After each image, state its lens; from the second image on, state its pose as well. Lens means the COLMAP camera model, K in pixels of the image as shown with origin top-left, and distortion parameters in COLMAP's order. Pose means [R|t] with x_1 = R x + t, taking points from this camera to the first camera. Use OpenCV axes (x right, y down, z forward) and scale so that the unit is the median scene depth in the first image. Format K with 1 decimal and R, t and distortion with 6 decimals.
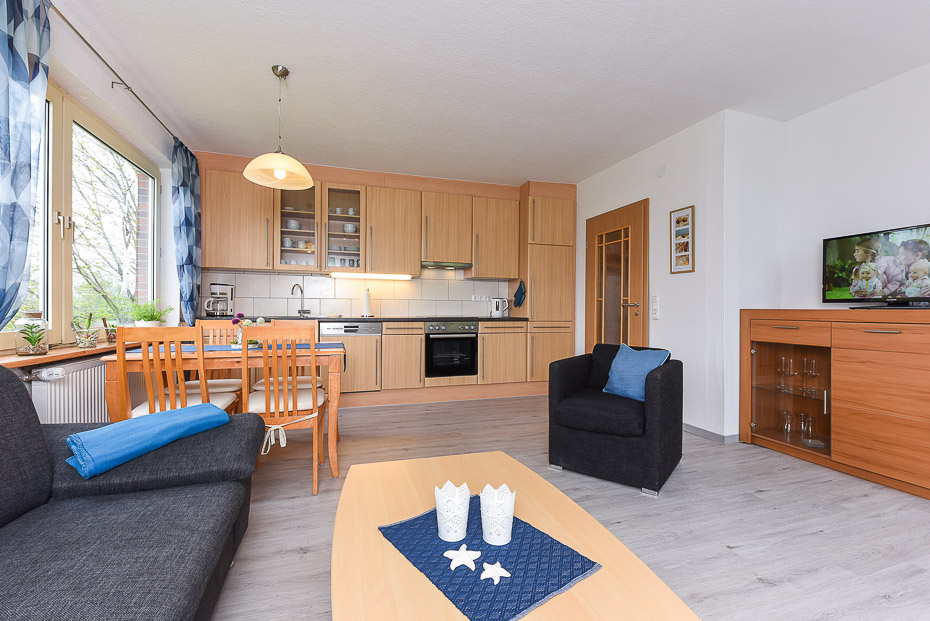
lens RADIAL K [[401.4, 0, 471.9], [0, 401.4, 313.3], [0, 0, 1]] dist [-0.003879, -0.001331]
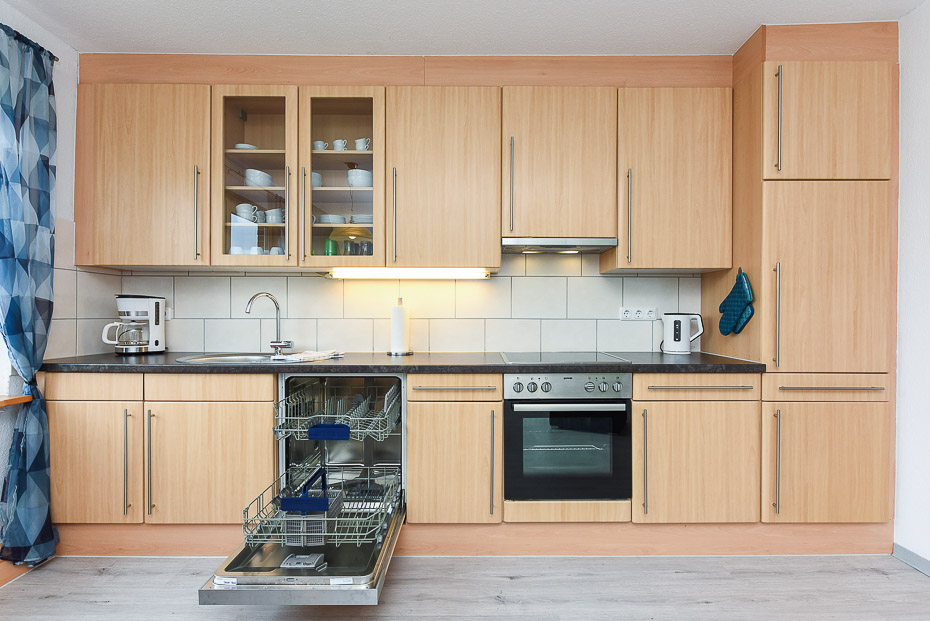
lens RADIAL K [[439.2, 0, 473.5], [0, 439.2, 315.9], [0, 0, 1]] dist [-0.000721, -0.000967]
pose [[0.949196, -0.003736, -0.314662, 0.002613], [0.001666, 0.999975, -0.006848, -0.038670], [0.314680, 0.005976, 0.949179, 0.547858]]
